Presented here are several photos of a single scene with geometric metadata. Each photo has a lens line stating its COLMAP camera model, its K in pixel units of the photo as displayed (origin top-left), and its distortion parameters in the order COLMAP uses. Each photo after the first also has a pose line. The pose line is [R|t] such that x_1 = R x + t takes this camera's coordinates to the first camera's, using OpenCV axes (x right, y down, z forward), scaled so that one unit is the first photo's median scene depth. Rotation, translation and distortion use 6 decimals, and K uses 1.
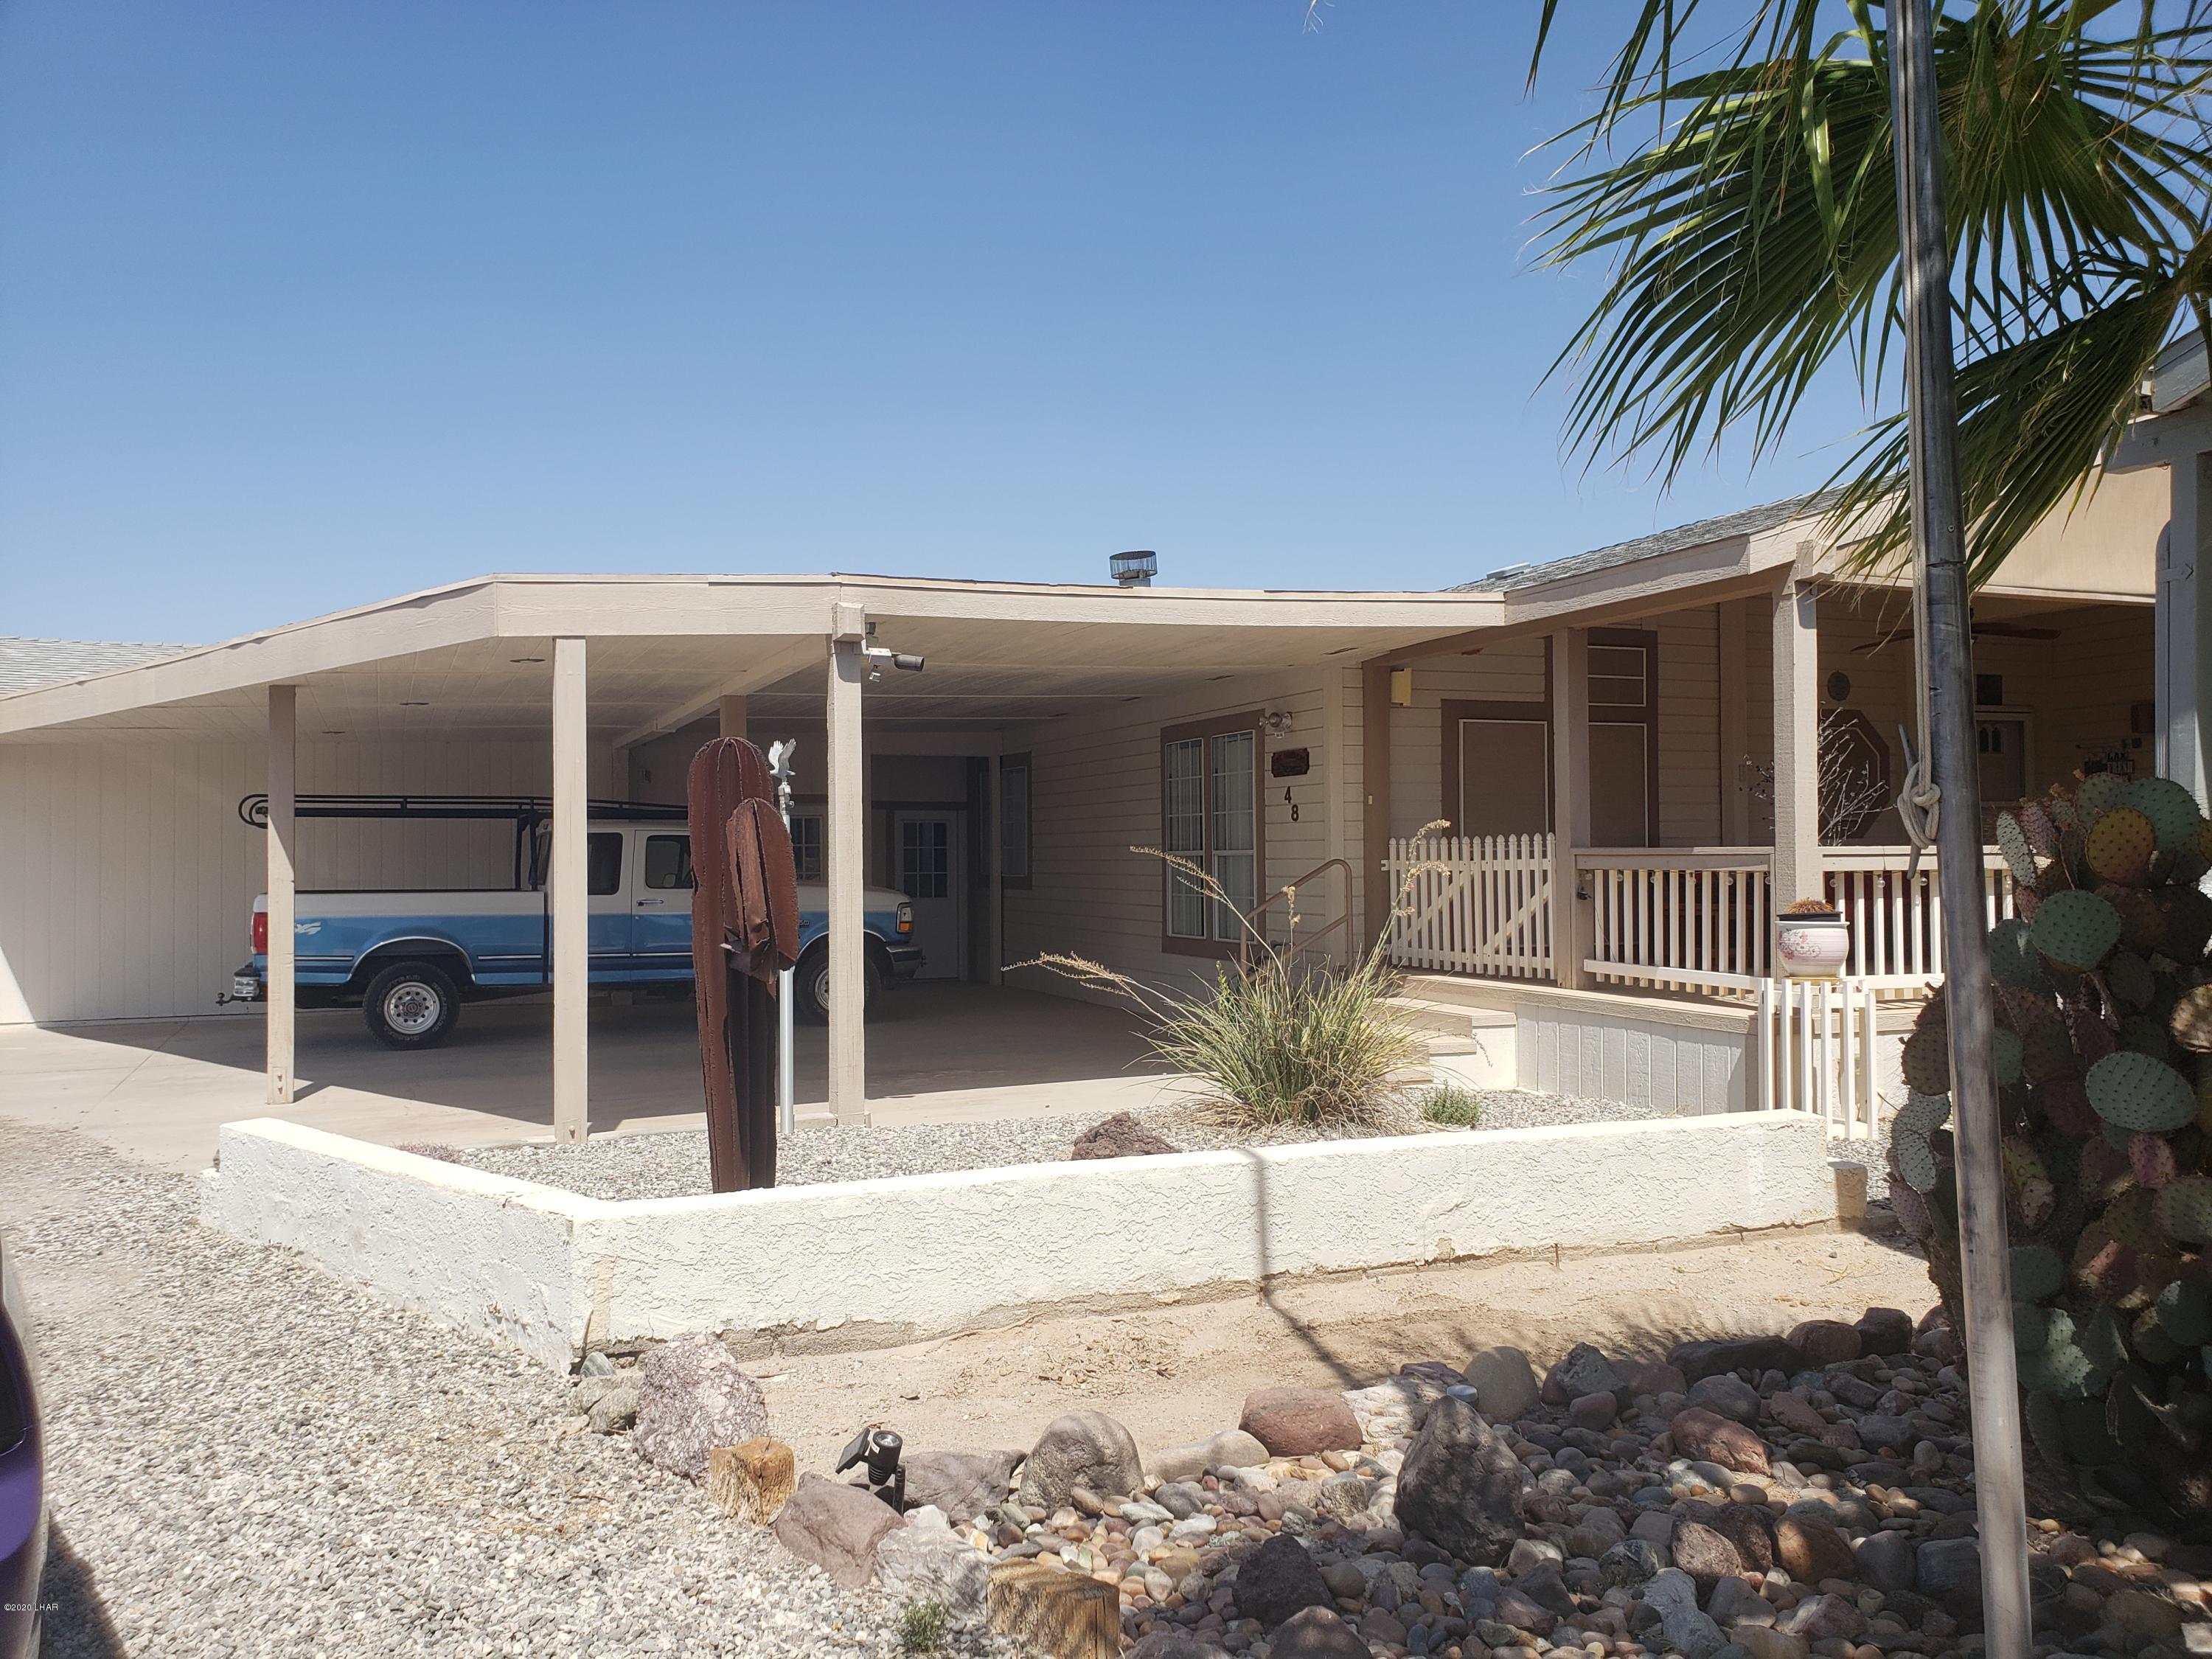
lens RADIAL K [[1659.7, 0, 1105.9], [0, 1659.7, 849.7], [0, 0, 1]] dist [0.073633, -0.089538]
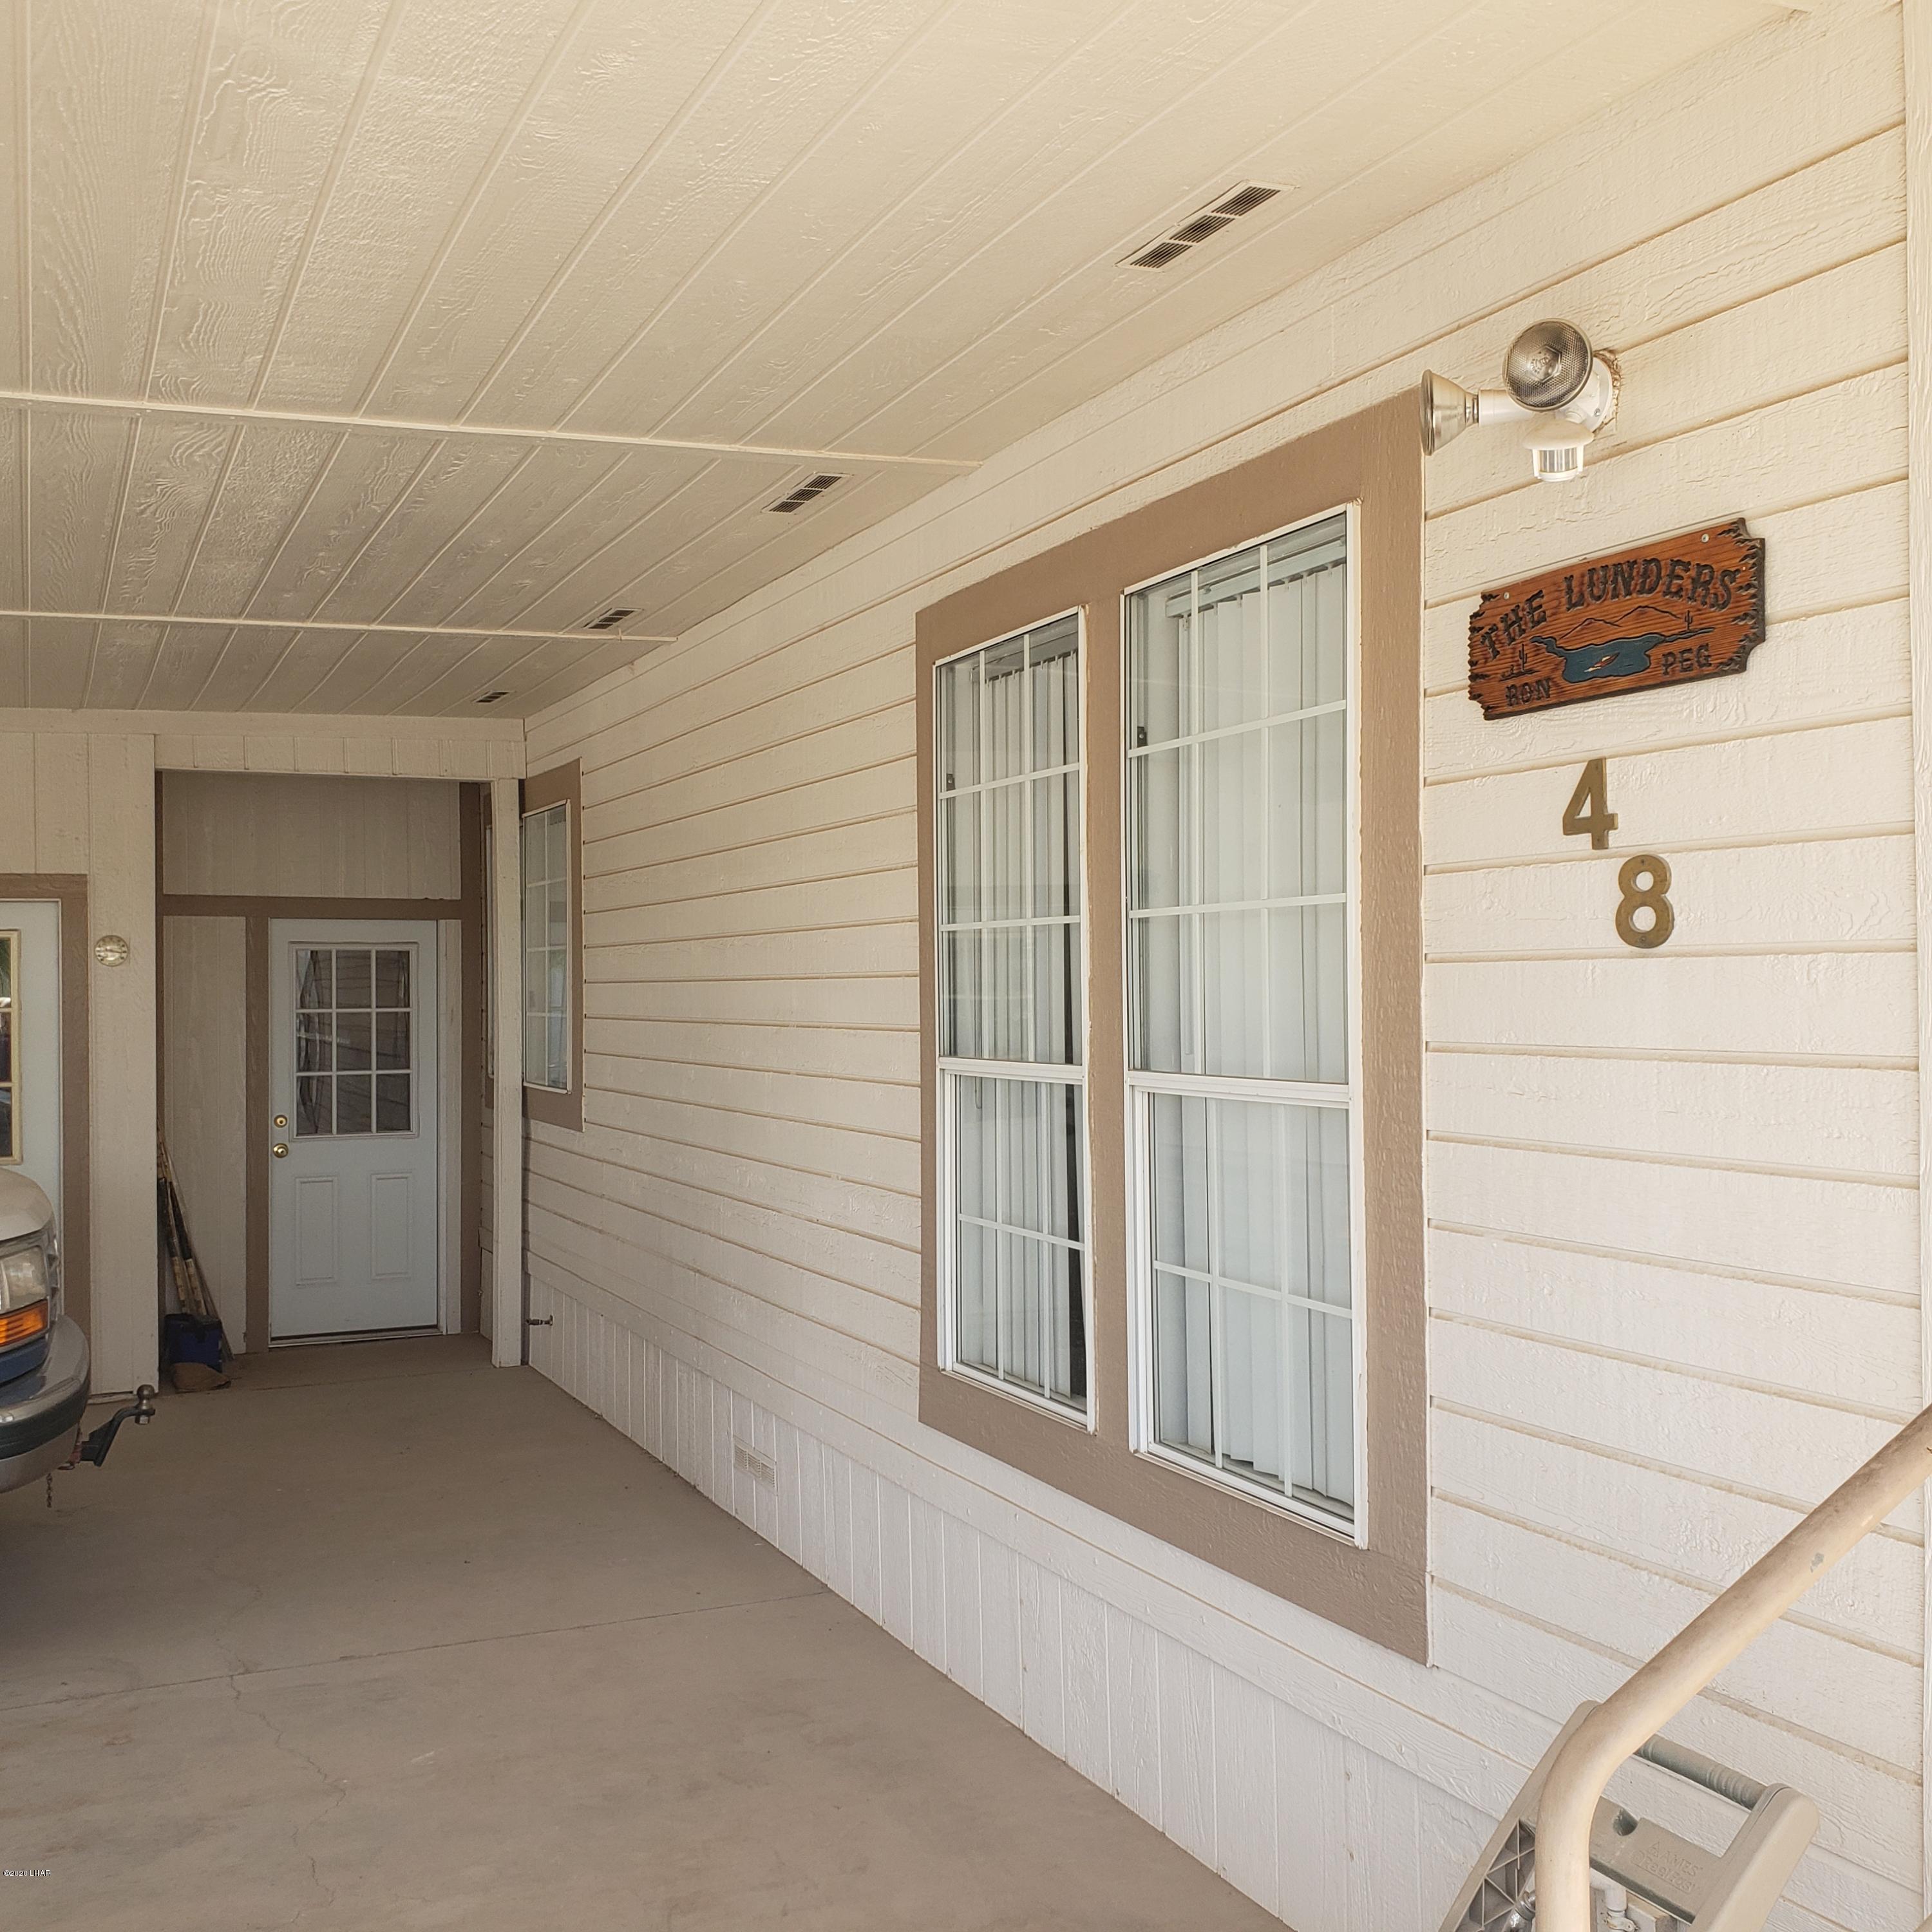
lens RADIAL K [[2050.2, 0, 966.0], [0, 2050.2, 966.0], [0, 0, 1]] dist [-0.076188, 0.004972]
pose [[0.998790, -0.001381, 0.049151, 0.062310], [0.001625, 0.999987, -0.004930, -0.030554], [-0.049143, 0.005004, 0.998779, 1.633502]]
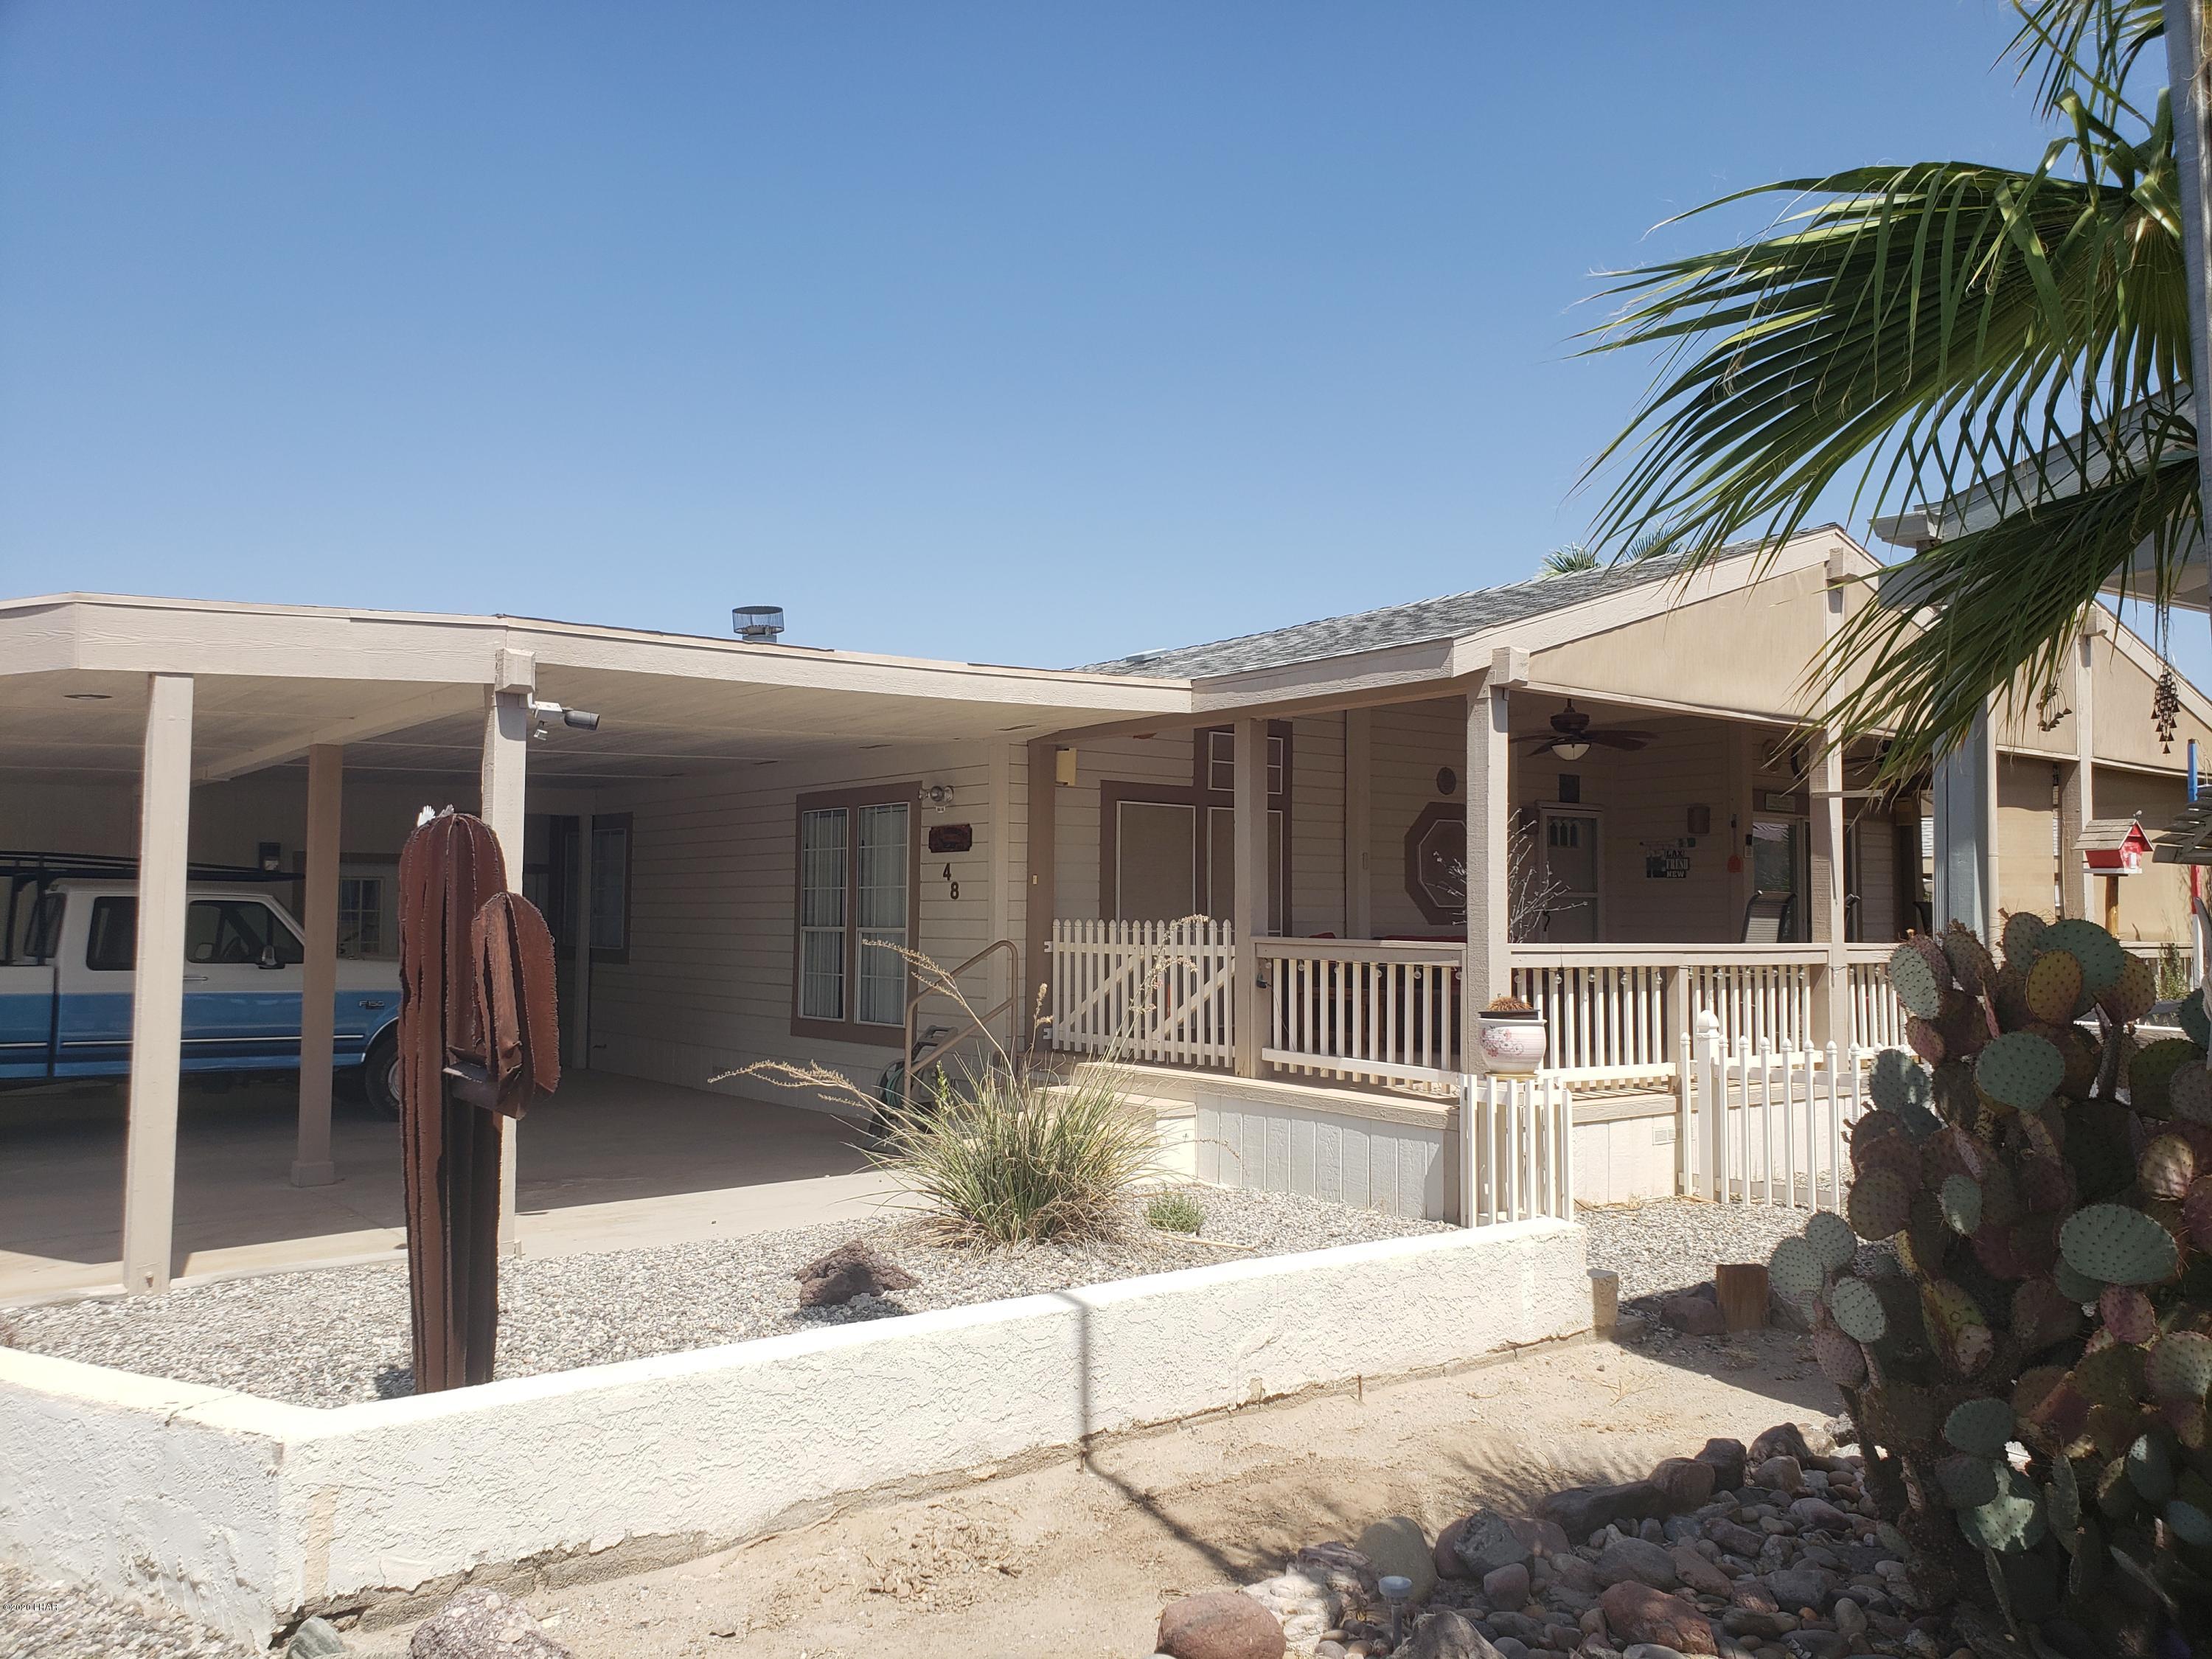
lens RADIAL K [[1685.6, 0, 1106.0], [0, 1685.6, 829.5], [0, 0, 1]] dist [0.046519, -0.024010]
pose [[0.963439, 0.031338, 0.266087, -0.126664], [-0.018314, 0.998516, -0.051288, -0.020255], [-0.267299, 0.044540, 0.962584, 0.094791]]
